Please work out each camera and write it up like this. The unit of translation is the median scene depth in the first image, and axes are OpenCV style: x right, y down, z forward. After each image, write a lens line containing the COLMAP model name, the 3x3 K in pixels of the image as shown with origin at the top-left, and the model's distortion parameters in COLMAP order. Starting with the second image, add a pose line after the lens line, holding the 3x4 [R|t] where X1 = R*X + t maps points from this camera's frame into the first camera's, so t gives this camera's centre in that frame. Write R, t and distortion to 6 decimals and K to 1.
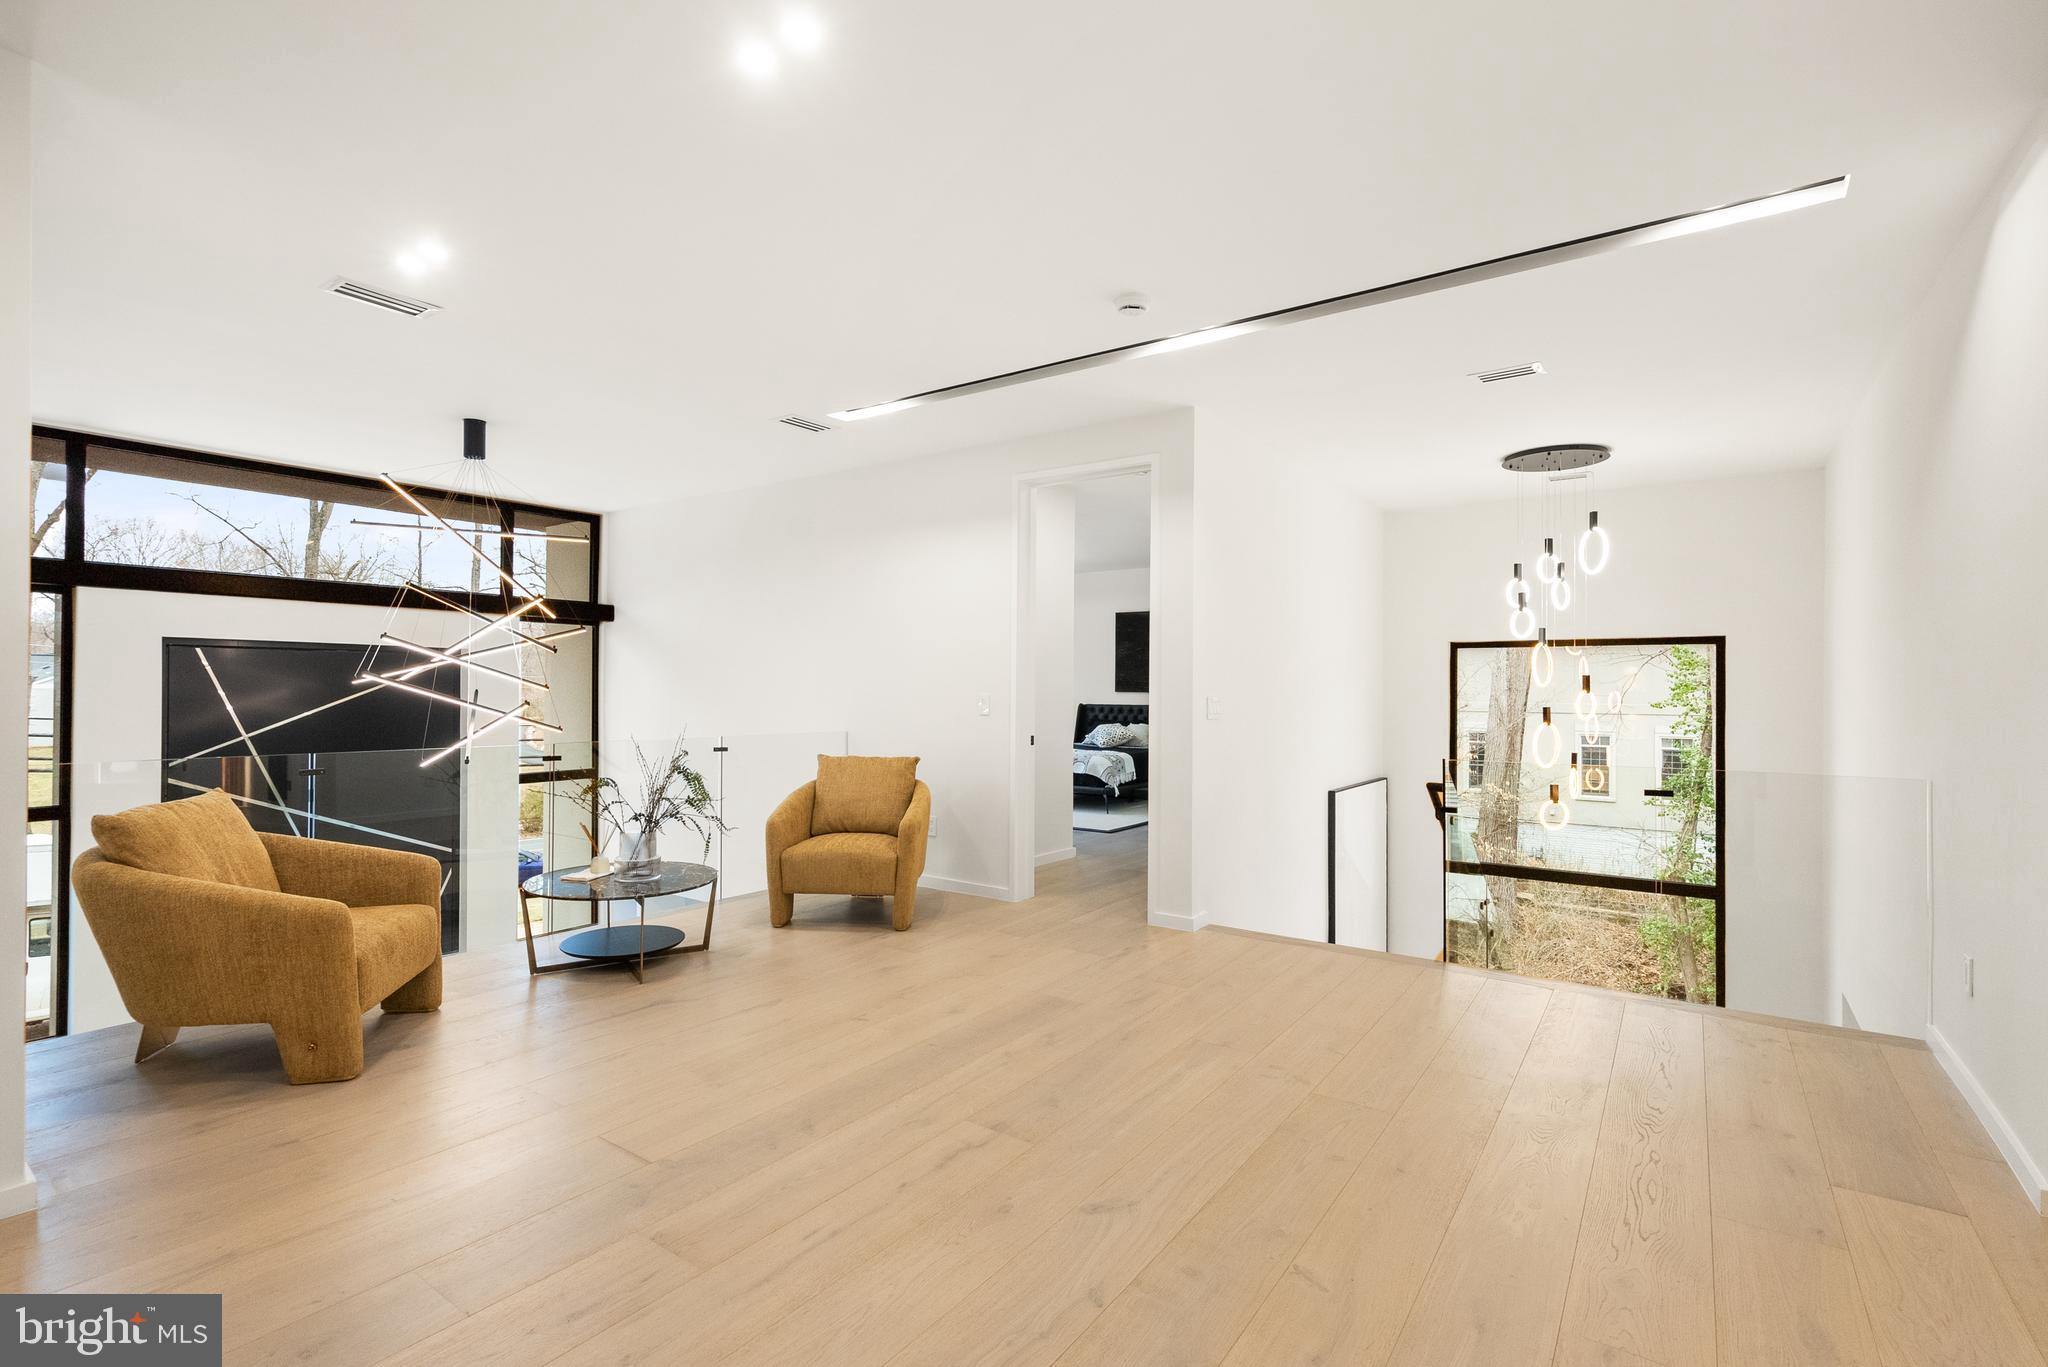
lens RADIAL K [[958.2, 0, 1018.6], [0, 958.2, 694.4], [0, 0, 1]] dist [0.001300, 0.001768]
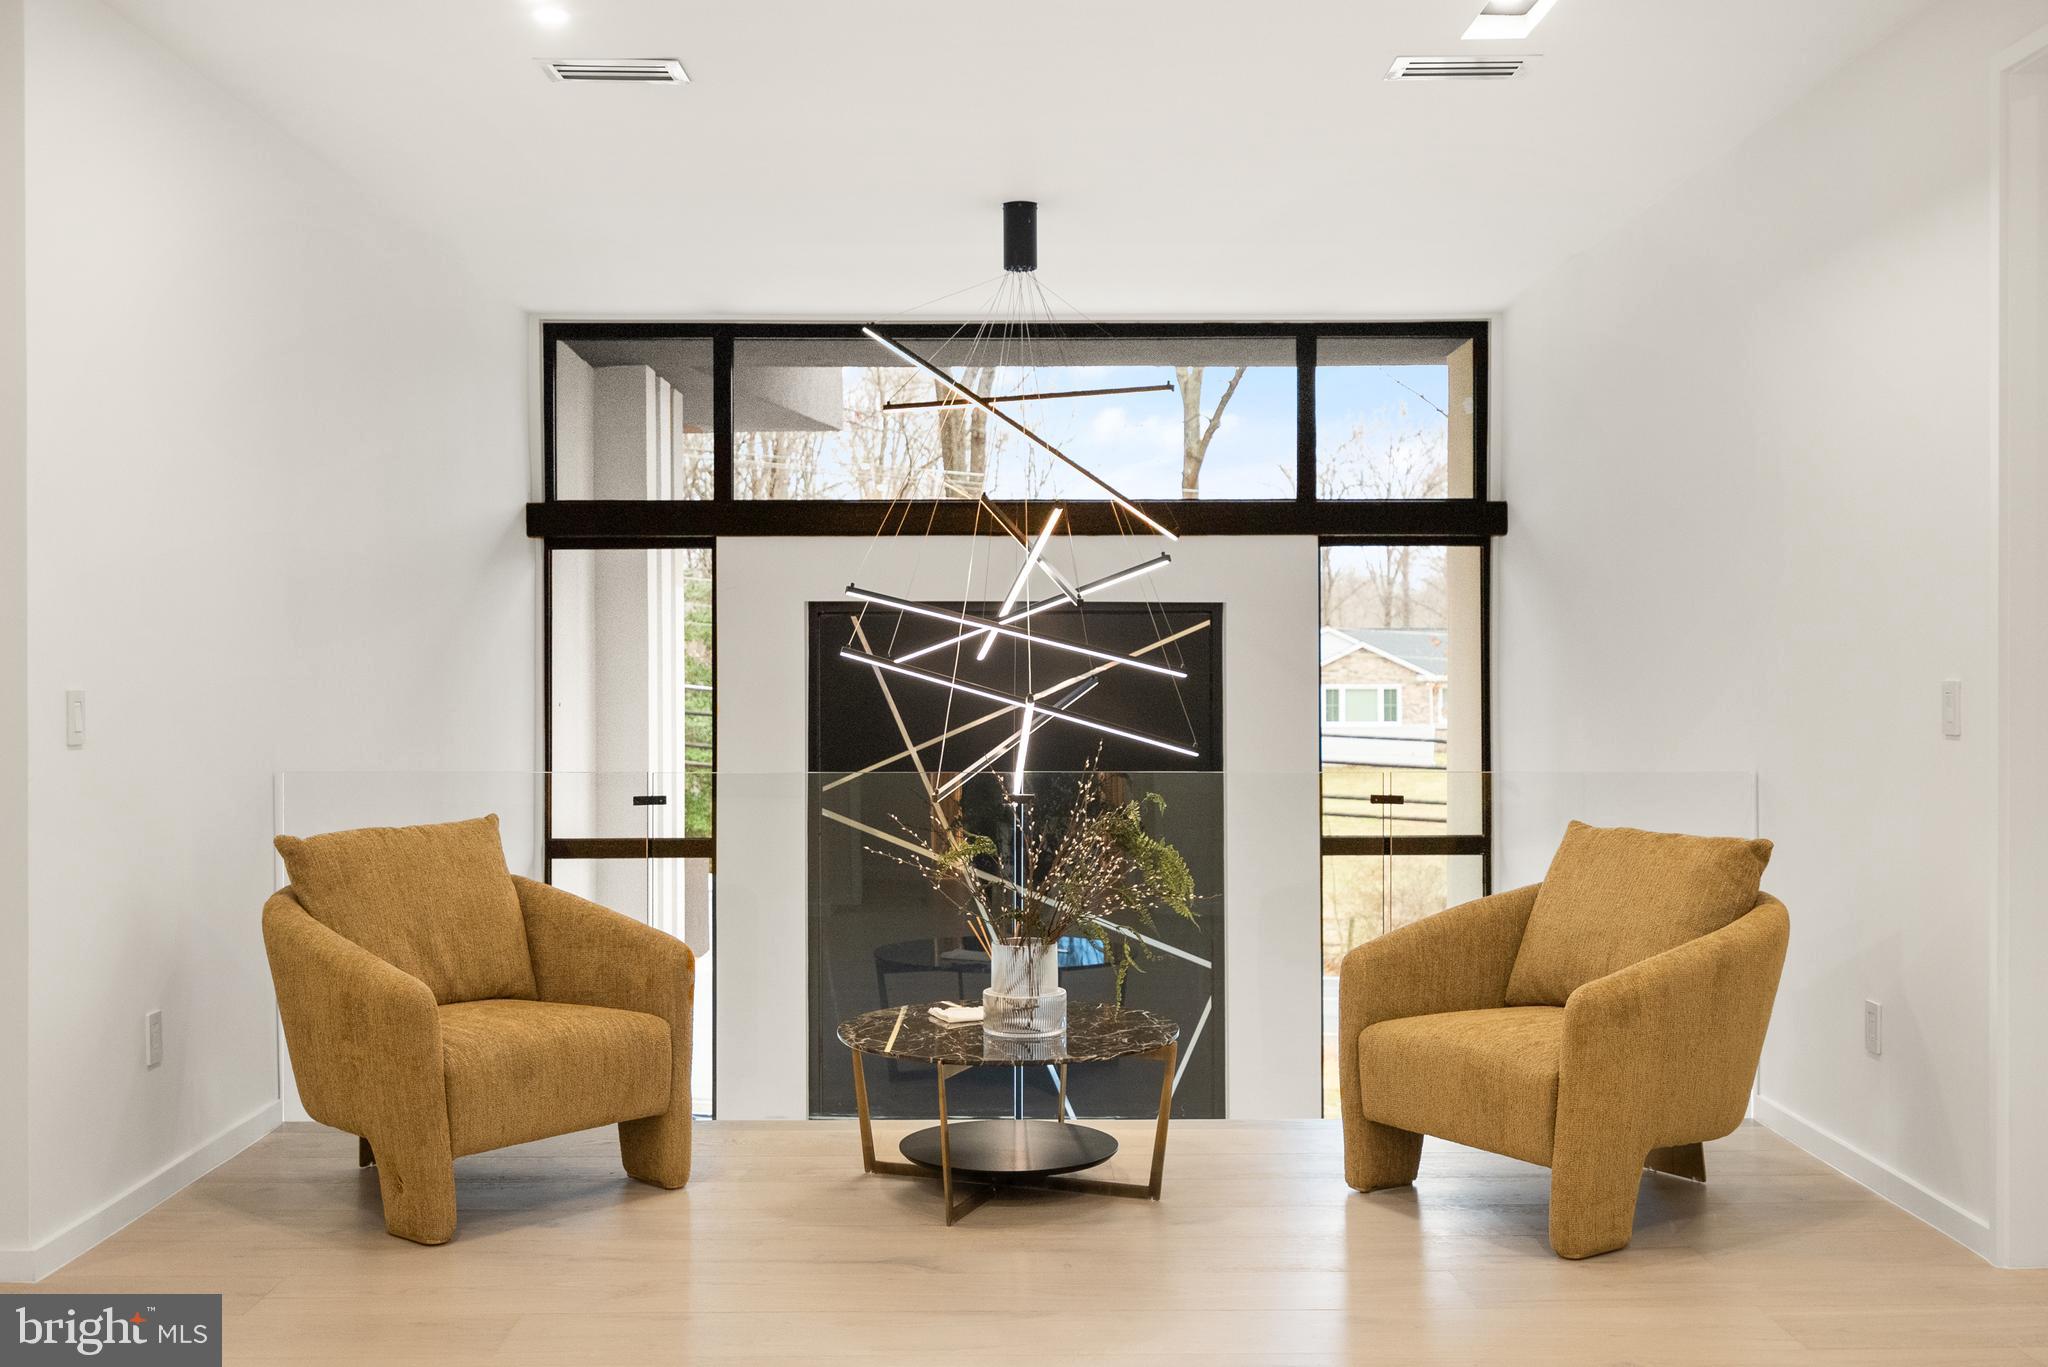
lens RADIAL K [[2056.5, 0, 1024.0], [0, 2056.5, 683.5], [0, 0, 1]] dist [-0.004190, -0.001034]
pose [[0.584133, -0.005275, -0.811641, 0.397873], [0.000862, 0.999982, -0.005879, 0.007155], [0.811657, 0.002734, 0.584127, 0.270788]]
